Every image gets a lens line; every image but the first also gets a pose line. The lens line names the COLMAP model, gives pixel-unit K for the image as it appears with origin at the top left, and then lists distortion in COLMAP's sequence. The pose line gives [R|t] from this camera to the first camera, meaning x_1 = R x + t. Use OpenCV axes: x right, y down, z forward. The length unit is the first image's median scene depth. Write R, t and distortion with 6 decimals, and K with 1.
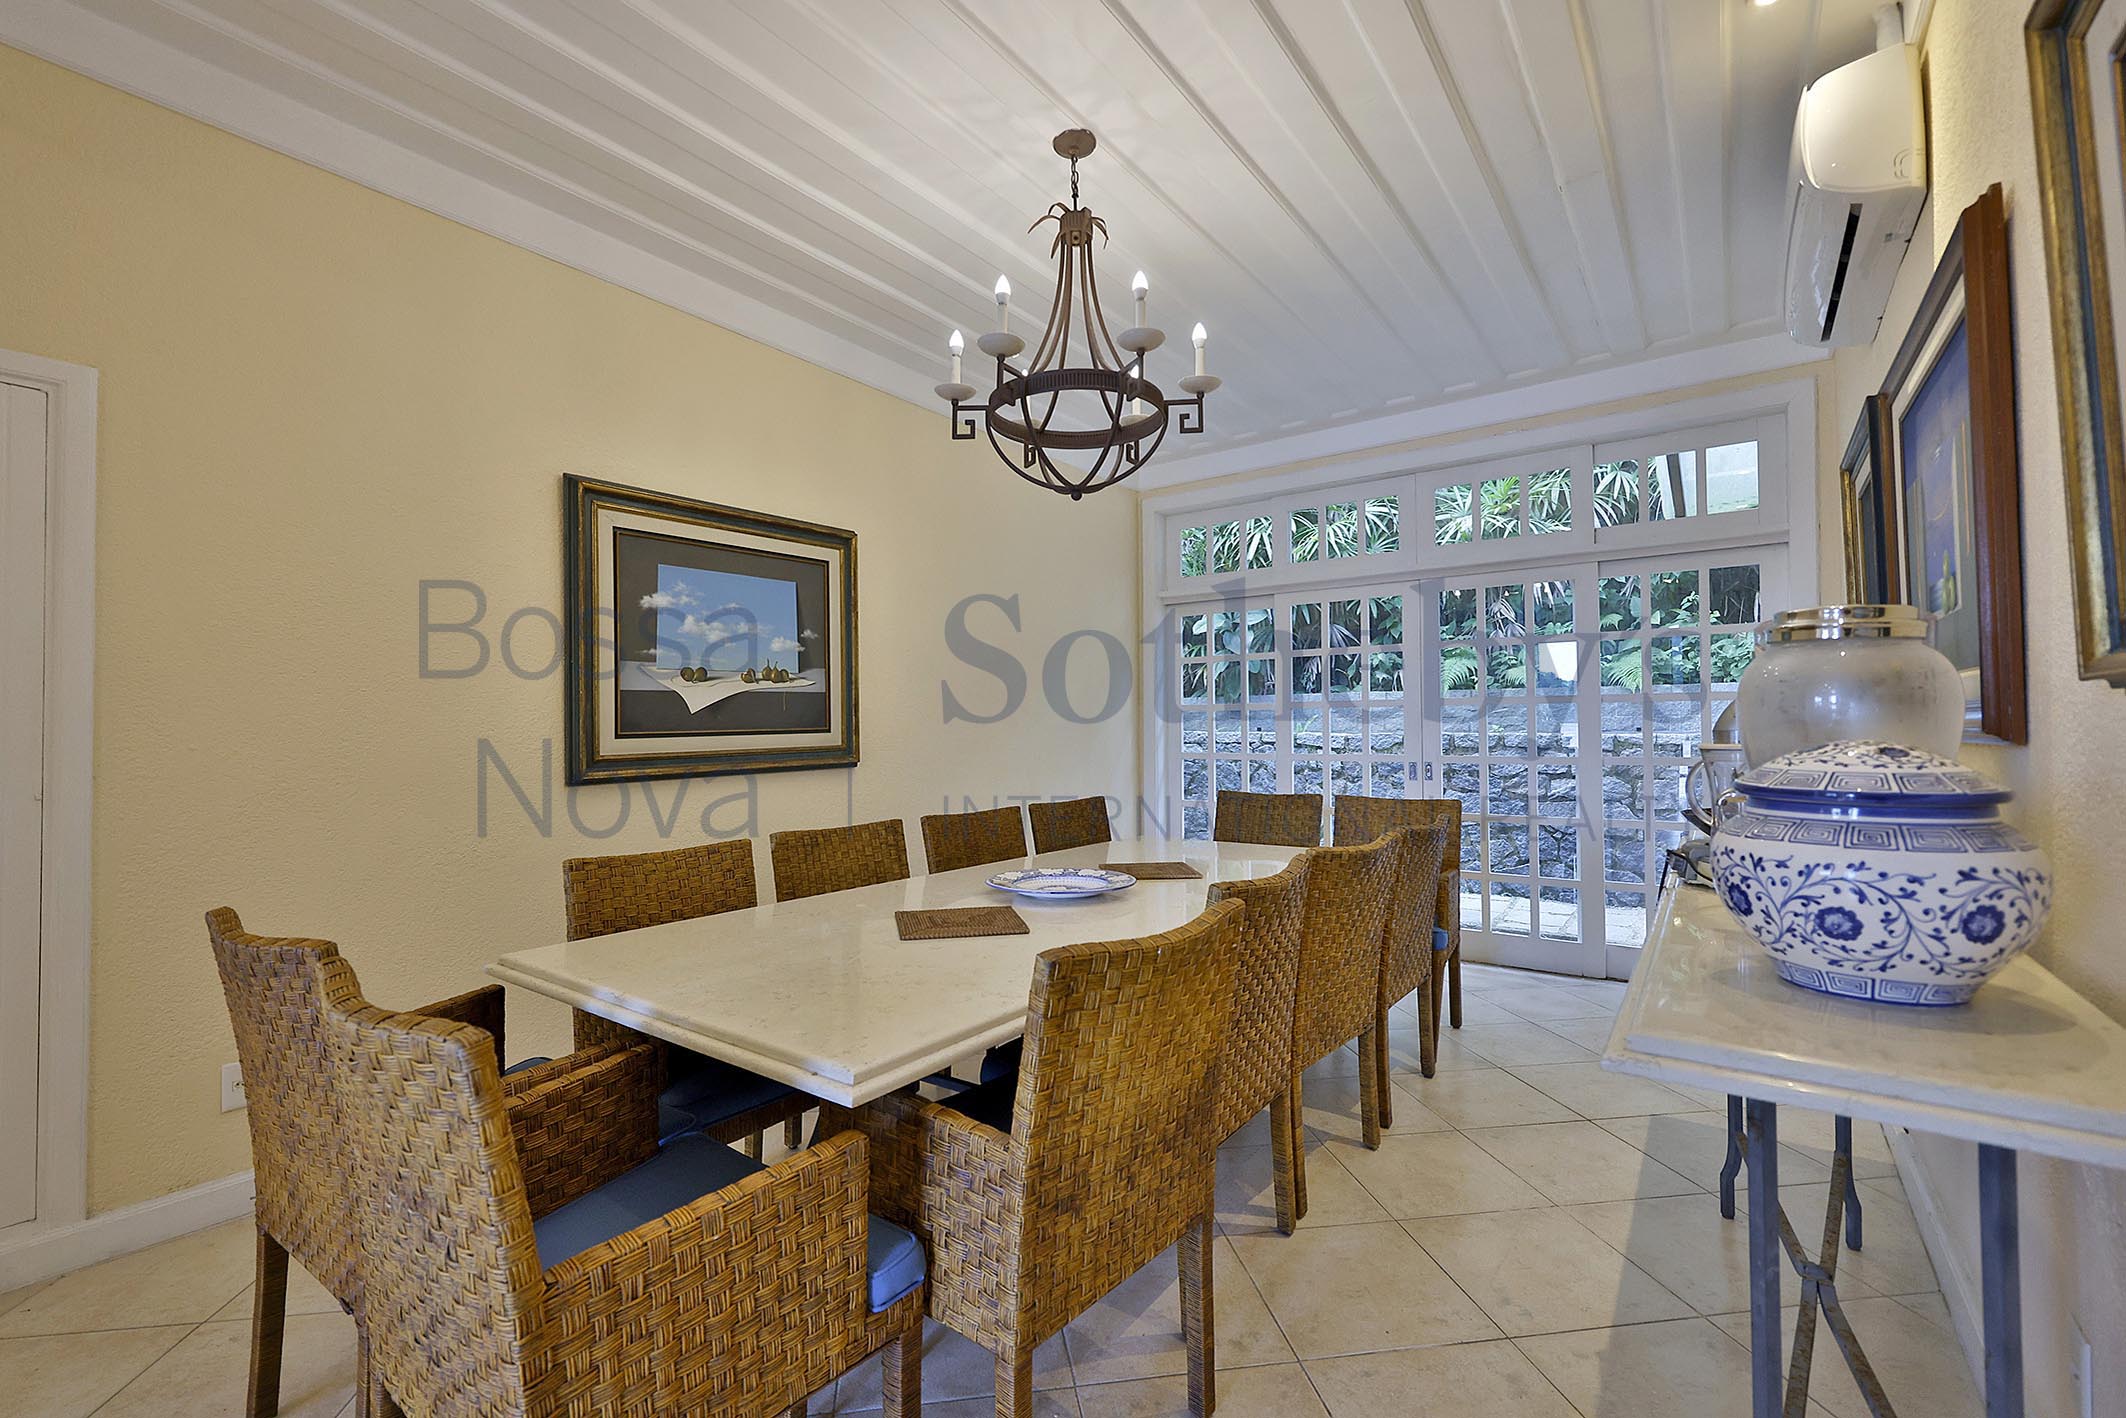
lens RADIAL K [[900.2, 0, 1048.2], [0, 900.2, 706.6], [0, 0, 1]] dist [0.000175, 0.000196]
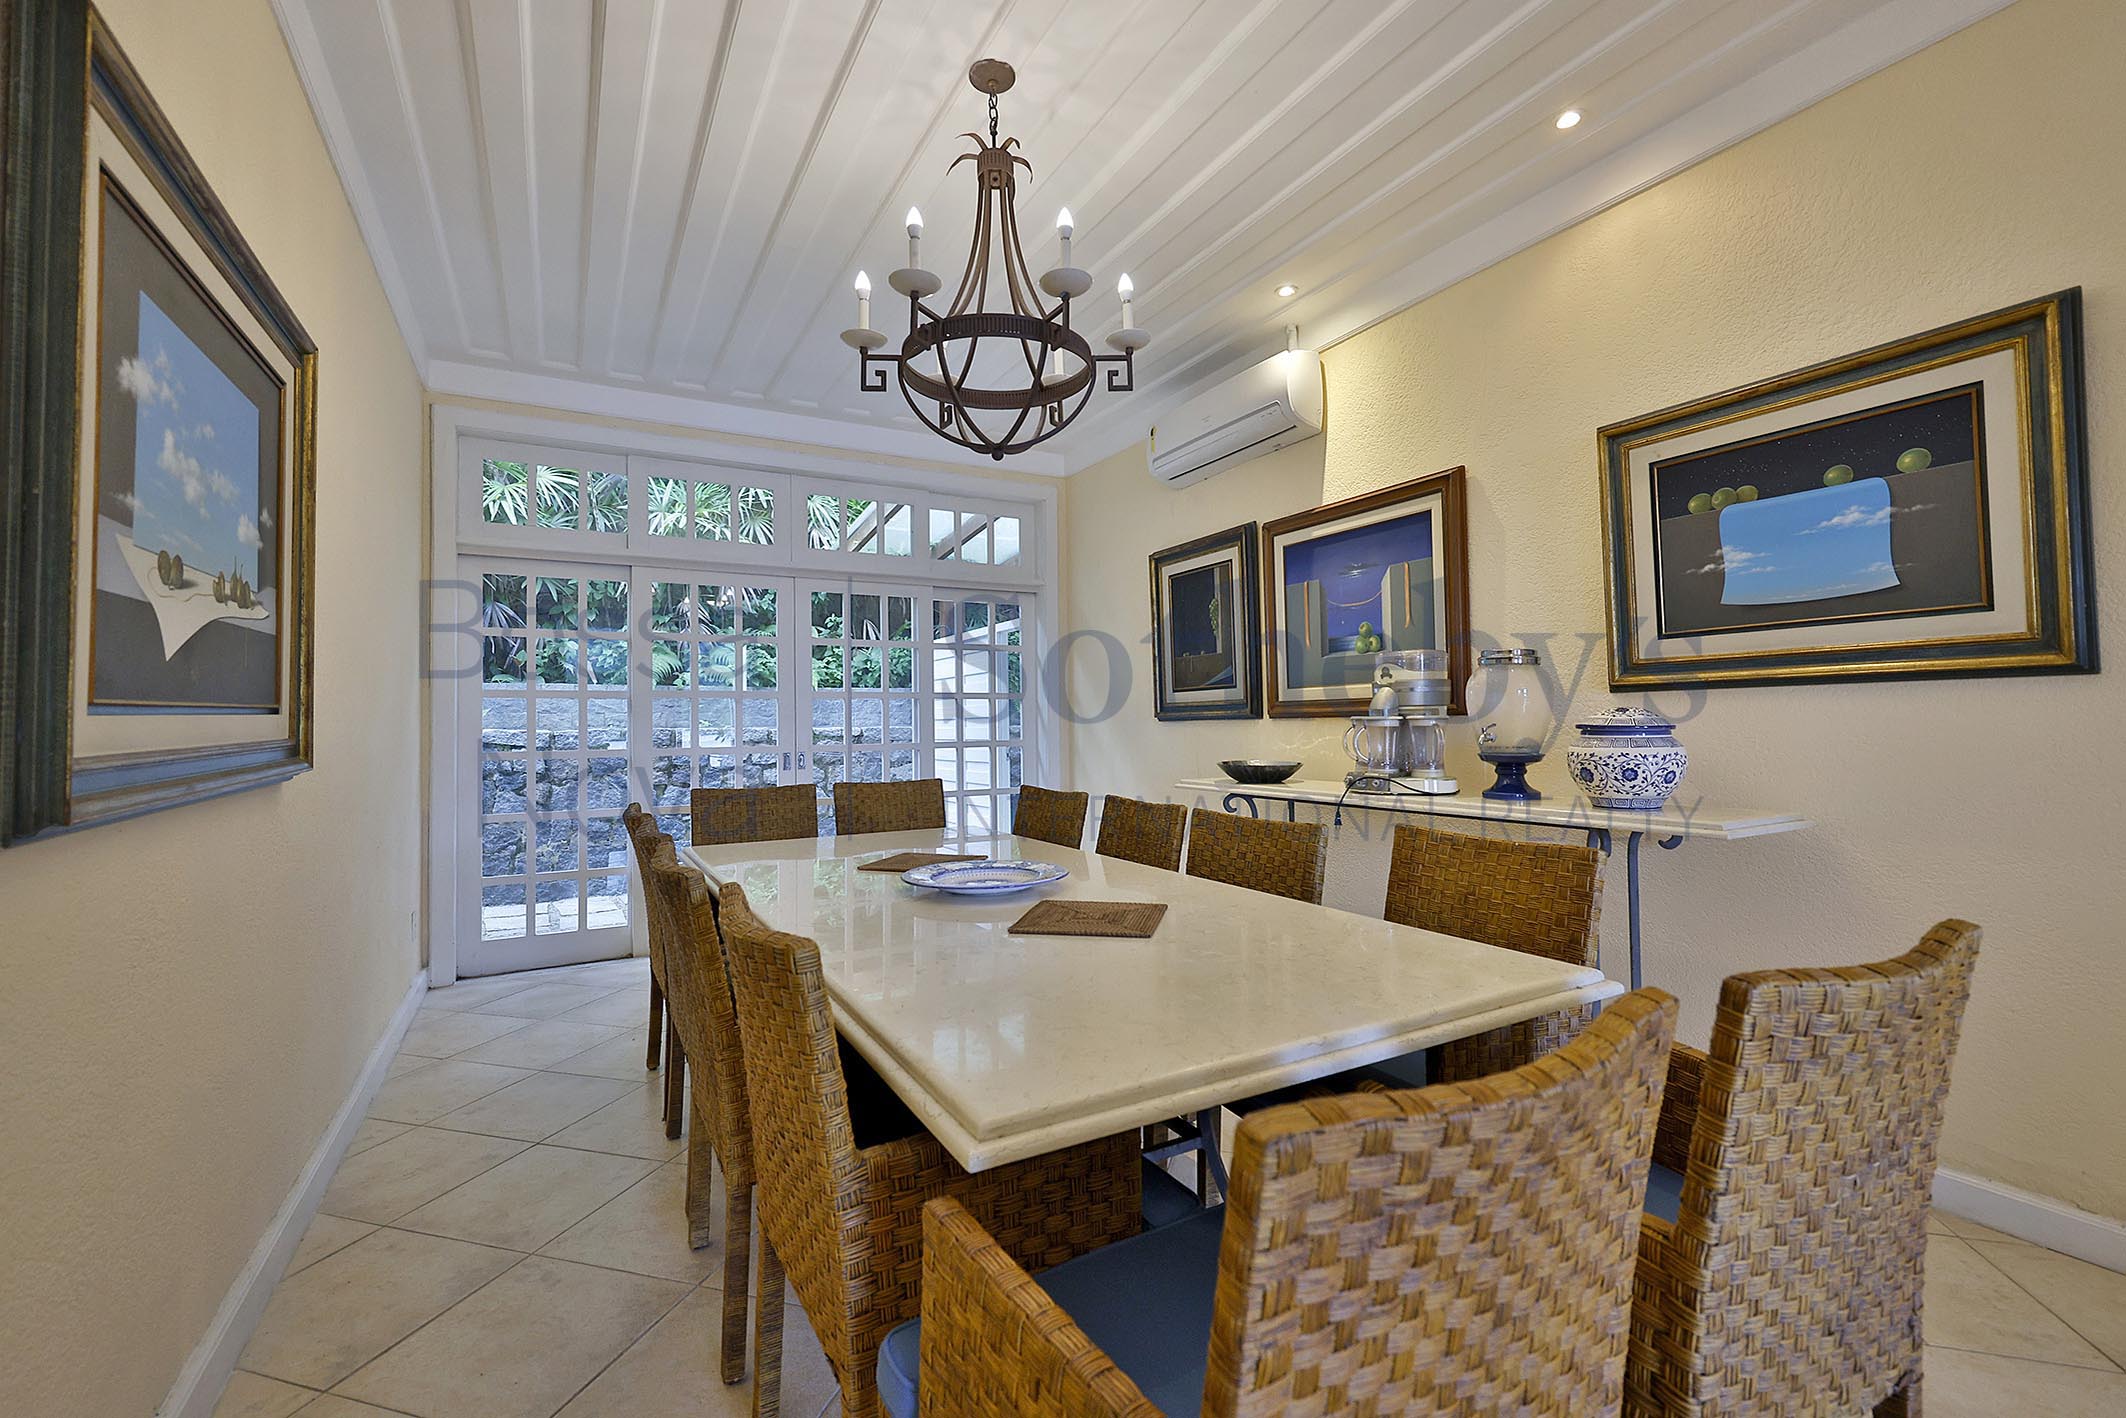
lens RADIAL K [[900.2, 0, 1048.2], [0, 900.2, 706.6], [0, 0, 1]] dist [0.000175, 0.000196]
pose [[0.413539, 0.020182, 0.910263, -0.777080], [-0.016816, 0.999753, -0.014526, 0.036489], [-0.910331, -0.009300, 0.413777, 0.556675]]
